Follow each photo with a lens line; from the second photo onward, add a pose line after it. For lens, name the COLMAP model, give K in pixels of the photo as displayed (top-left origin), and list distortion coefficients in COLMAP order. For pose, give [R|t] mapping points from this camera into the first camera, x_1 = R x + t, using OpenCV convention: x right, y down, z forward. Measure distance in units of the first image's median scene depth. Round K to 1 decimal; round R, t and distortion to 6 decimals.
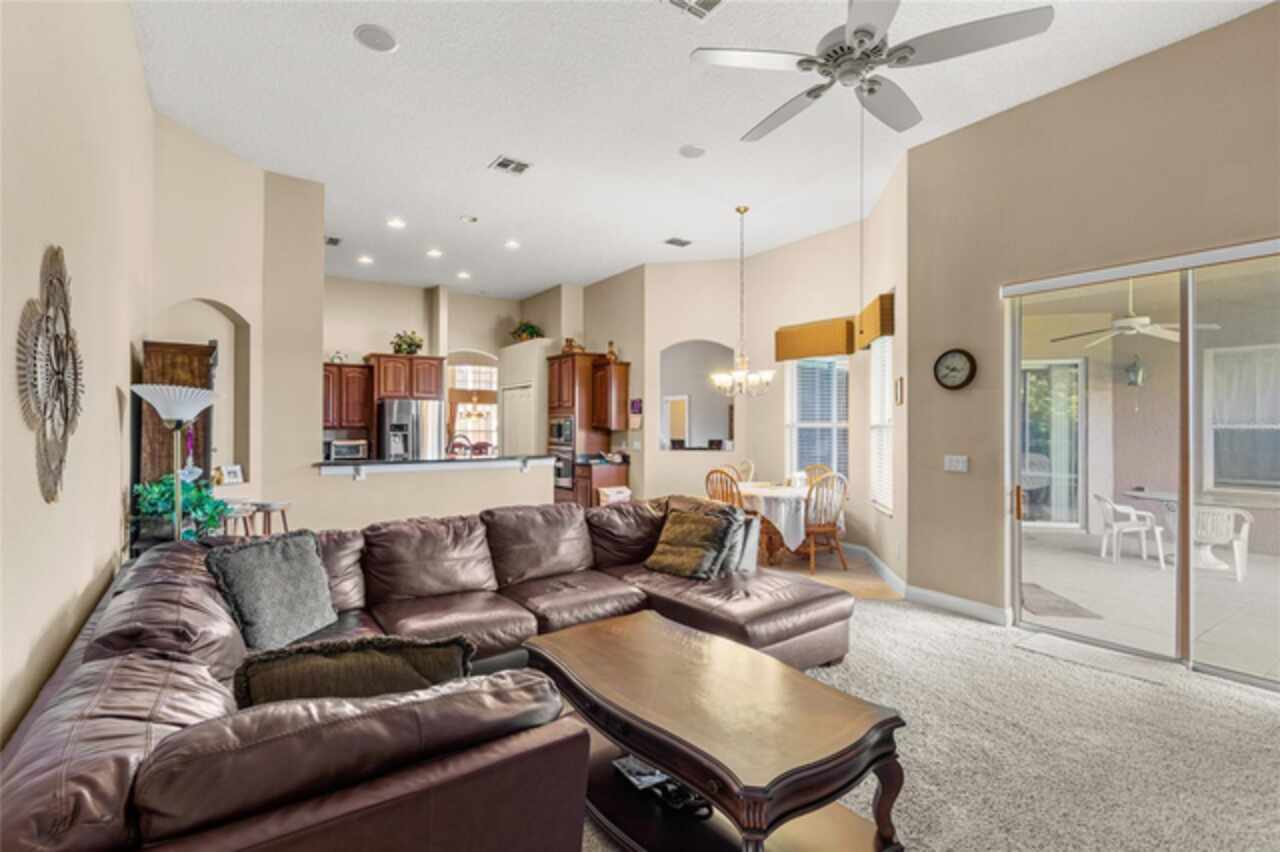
lens RADIAL K [[593.0, 0, 631.6], [0, 593.0, 427.4], [0, 0, 1]] dist [0.007177, -0.002248]
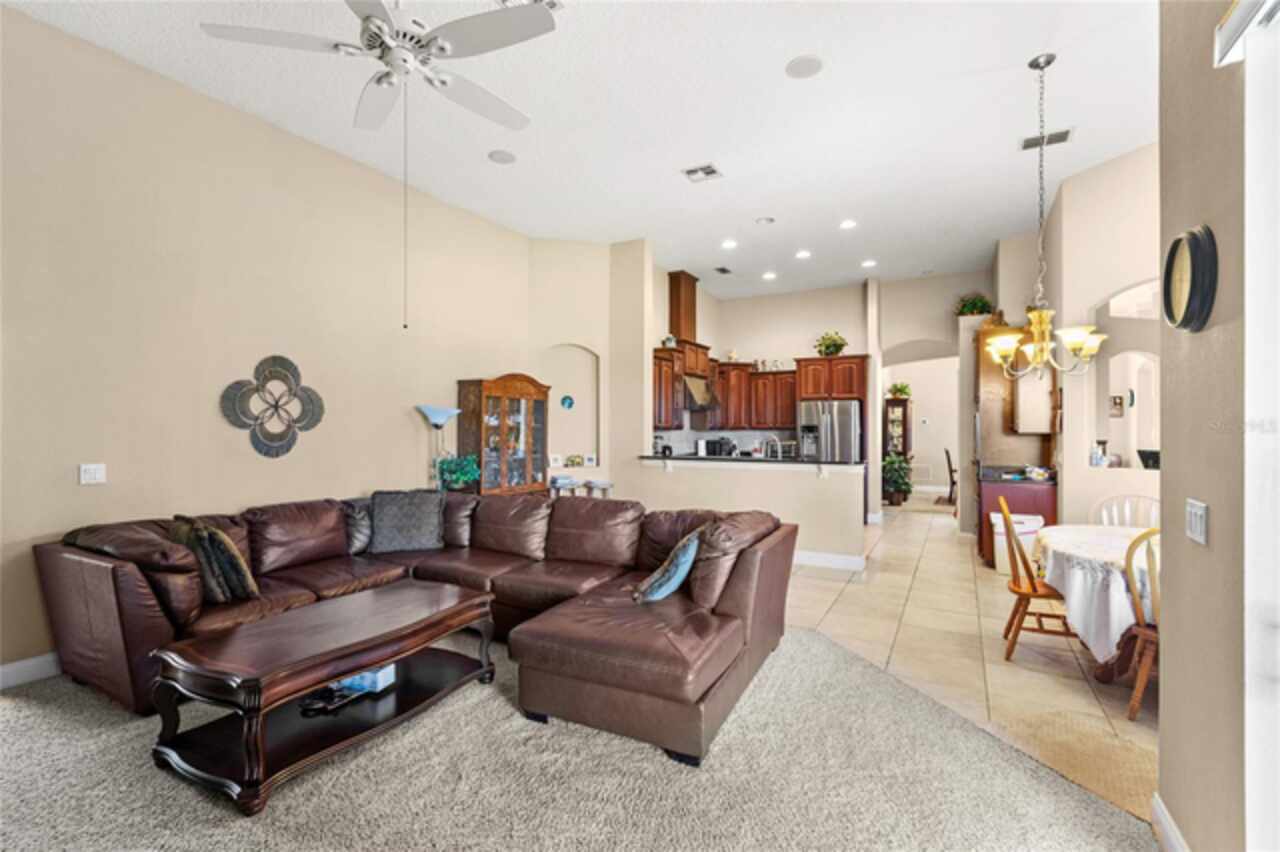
lens RADIAL K [[593.0, 0, 631.2], [0, 593.0, 421.3], [0, 0, 1]] dist [0.007177, -0.002248]
pose [[0.421589, -0.010812, -0.906723, 0.446382], [0.000545, 0.999932, -0.011669, -0.000117], [0.906787, 0.004425, 0.421566, 0.308154]]
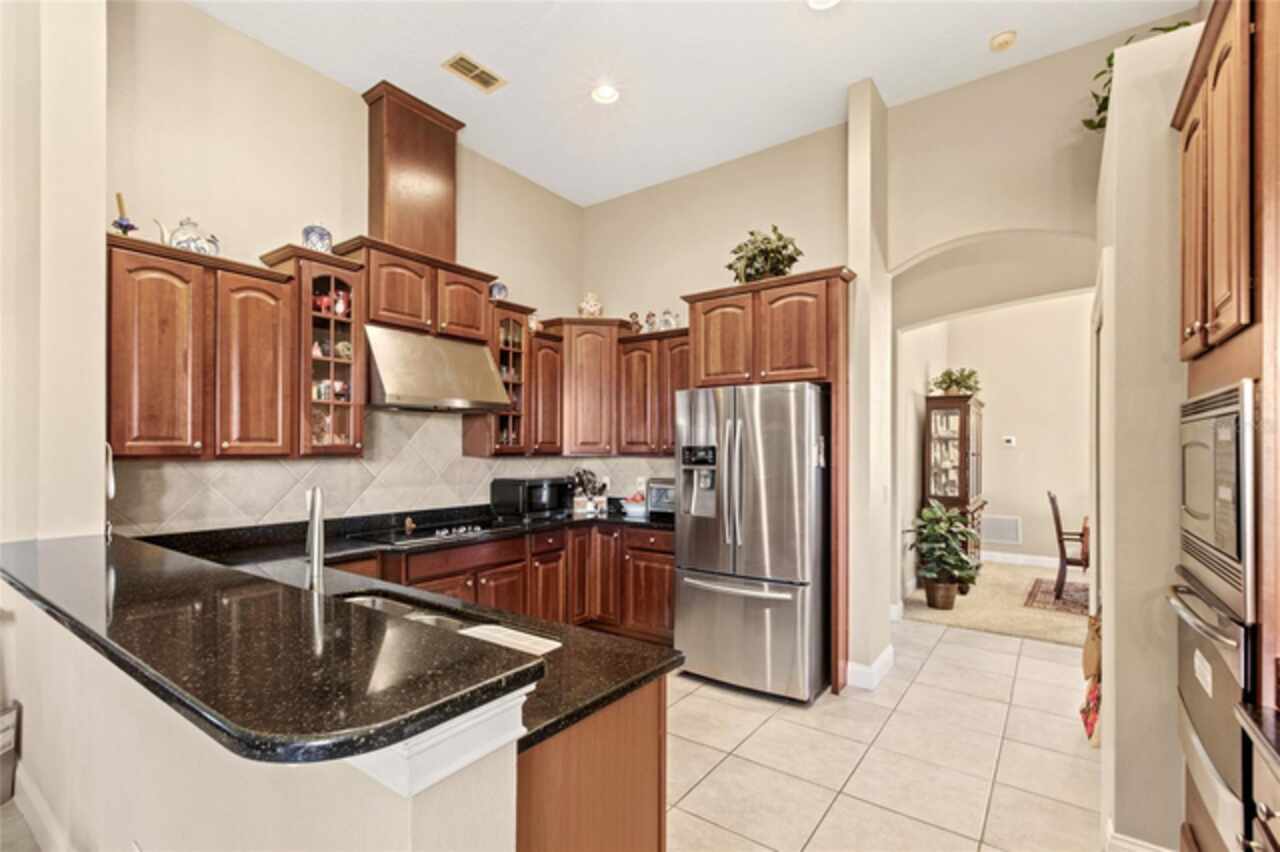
lens RADIAL K [[593.0, 0, 626.7], [0, 593.0, 446.0], [0, 0, 1]] dist [0.007177, -0.002248]
pose [[0.305529, -0.006133, -0.952163, -0.000515], [0.000275, 0.999980, -0.006353, -0.003006], [0.952183, 0.001679, 0.305525, 0.887632]]
